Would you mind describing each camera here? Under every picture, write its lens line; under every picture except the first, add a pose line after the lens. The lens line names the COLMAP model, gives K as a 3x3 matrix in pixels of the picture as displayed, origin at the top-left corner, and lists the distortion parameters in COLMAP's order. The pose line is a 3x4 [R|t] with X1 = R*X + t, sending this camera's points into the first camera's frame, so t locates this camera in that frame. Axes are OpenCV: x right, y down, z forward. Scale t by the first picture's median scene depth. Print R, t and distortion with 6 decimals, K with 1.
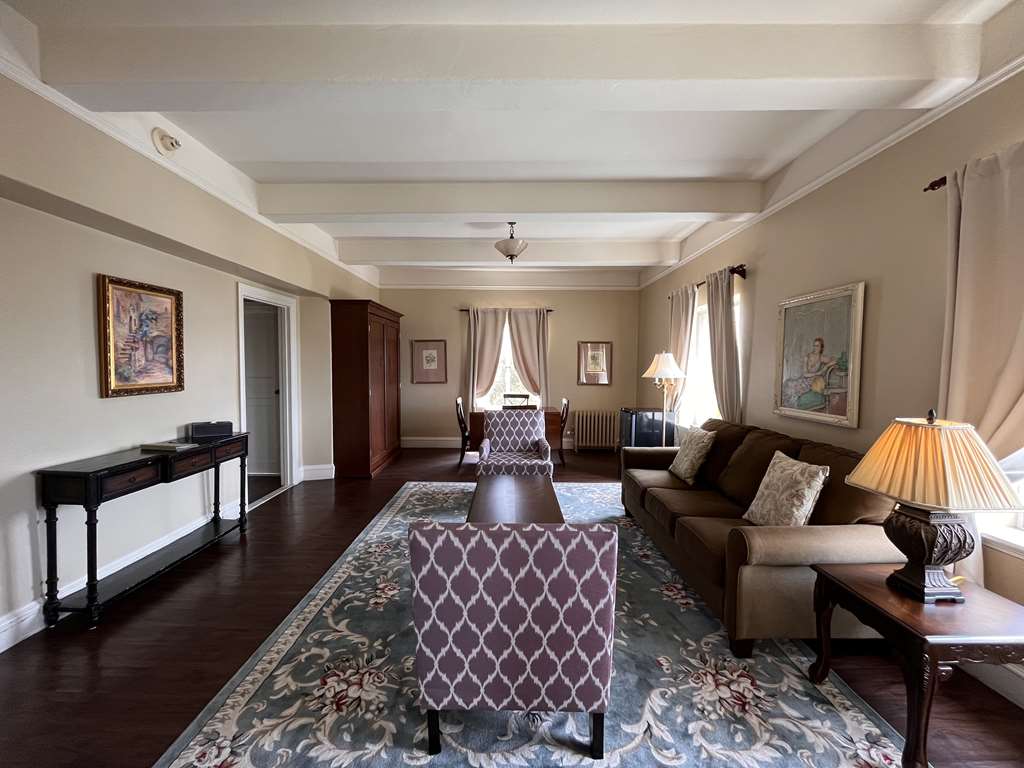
lens RADIAL K [[413.7, 0, 510.3], [0, 413.7, 384.0], [0, 0, 1]] dist [-0.003451, 0.000168]
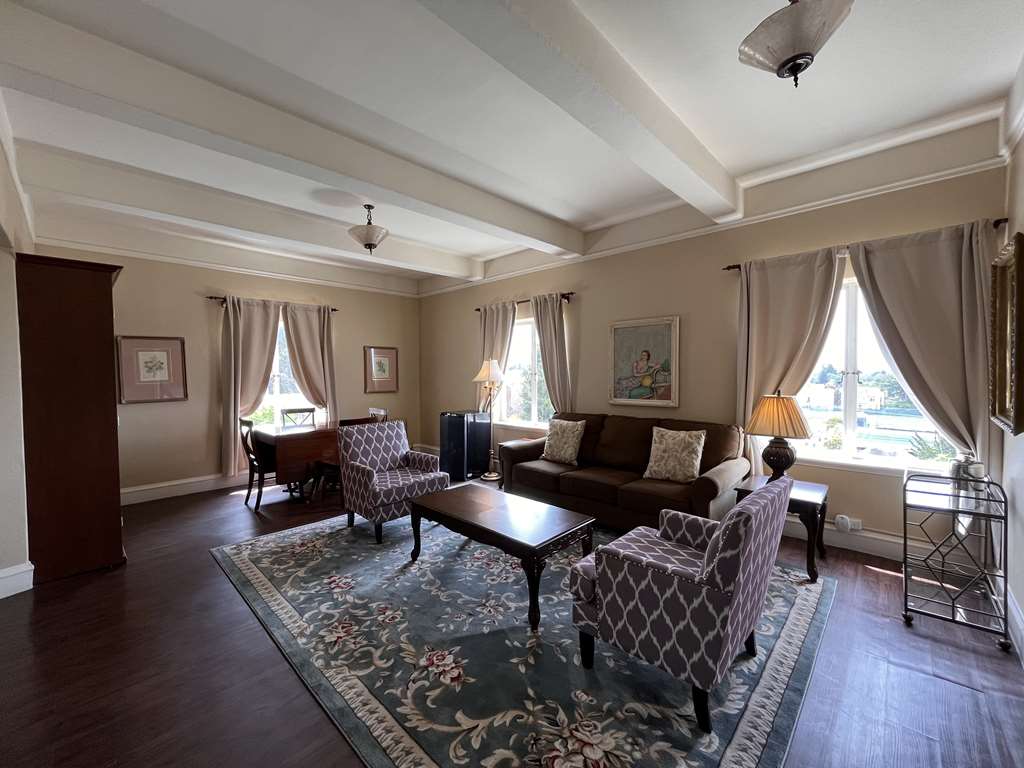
lens RADIAL K [[413.7, 0, 510.3], [0, 413.7, 384.0], [0, 0, 1]] dist [-0.003451, 0.000168]
pose [[0.688684, -0.033044, 0.724309, -0.533057], [0.046065, 0.998937, 0.001774, -0.010545], [-0.723597, 0.032143, 0.689474, 0.252771]]
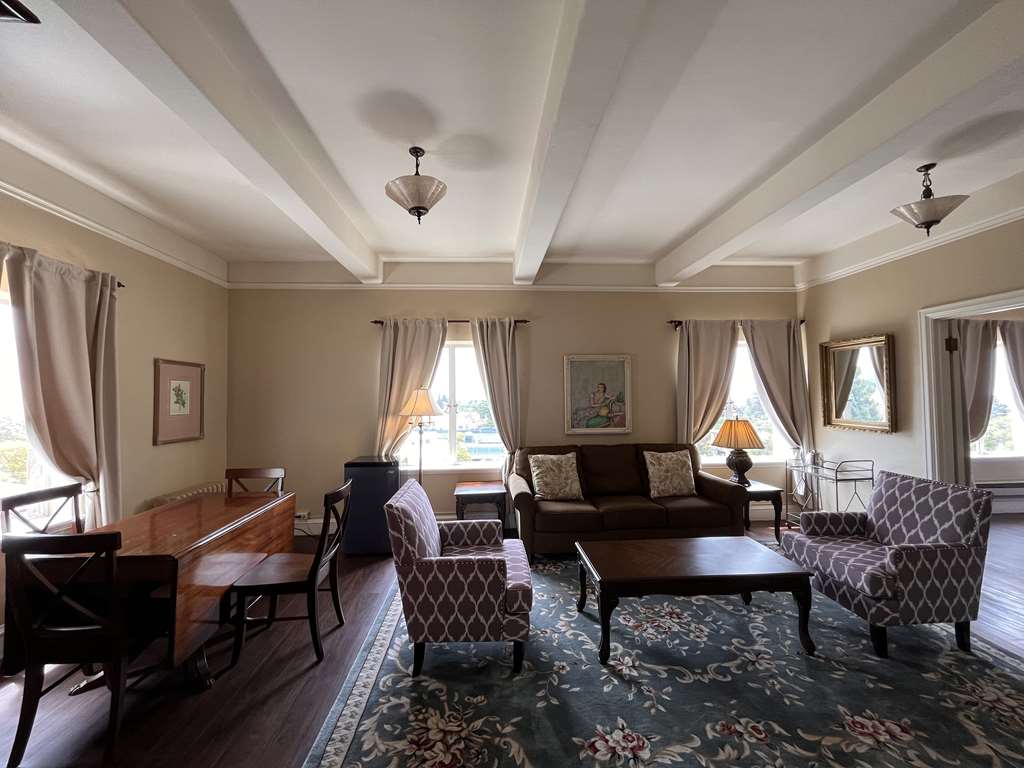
lens RADIAL K [[413.7, 0, 510.3], [0, 413.7, 384.0], [0, 0, 1]] dist [-0.003451, 0.000168]
pose [[-0.062737, 0.028171, 0.997632, -0.687706], [0.056009, 0.998126, -0.024663, -0.067650], [-0.996457, 0.054329, -0.064197, 1.147590]]
